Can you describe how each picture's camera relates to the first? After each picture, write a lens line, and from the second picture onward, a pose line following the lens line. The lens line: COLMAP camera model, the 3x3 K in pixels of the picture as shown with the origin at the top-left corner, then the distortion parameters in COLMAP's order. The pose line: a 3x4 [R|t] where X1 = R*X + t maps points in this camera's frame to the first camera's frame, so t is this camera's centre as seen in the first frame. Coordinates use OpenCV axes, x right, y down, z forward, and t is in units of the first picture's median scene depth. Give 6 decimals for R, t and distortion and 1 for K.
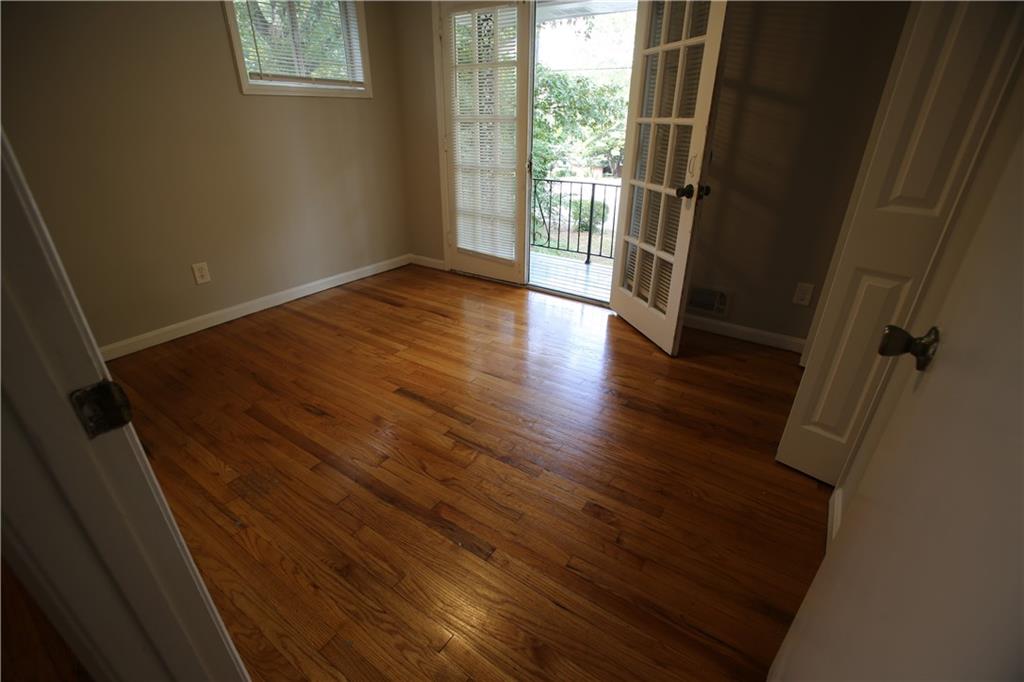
lens RADIAL K [[470.4, 0, 518.3], [0, 470.4, 343.6], [0, 0, 1]] dist [-0.067291, 0.025625]
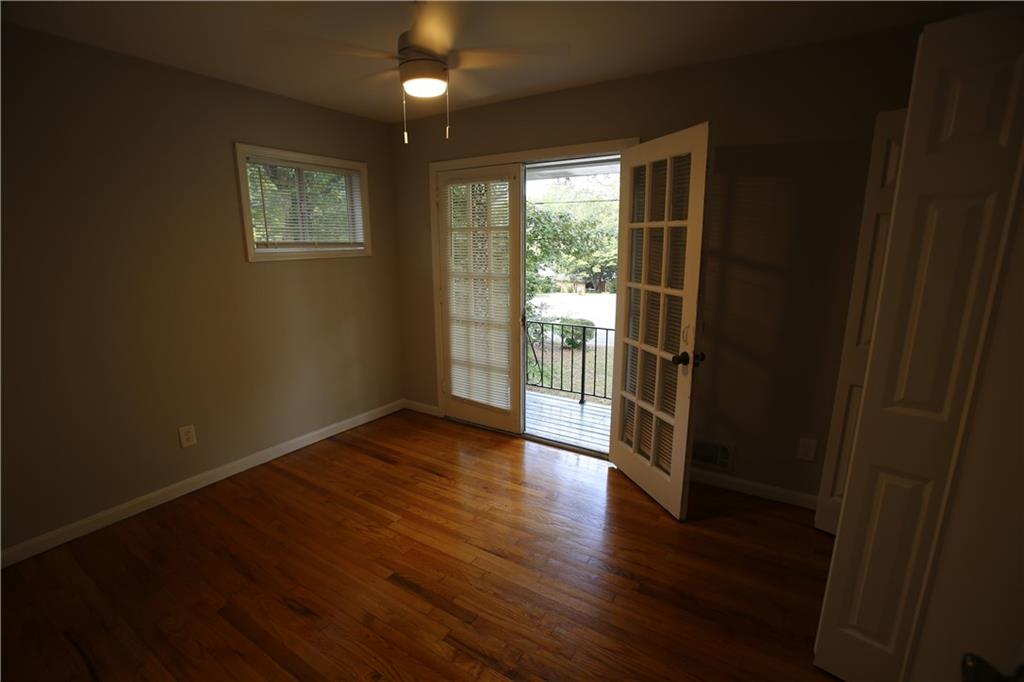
lens RADIAL K [[470.4, 0, 518.6], [0, 470.4, 342.3], [0, 0, 1]] dist [-0.067291, 0.025625]
pose [[0.999431, -0.020674, 0.026657, -0.017333], [0.026319, 0.972177, -0.232764, -0.107548], [-0.021103, 0.233333, 0.972168, 0.003514]]
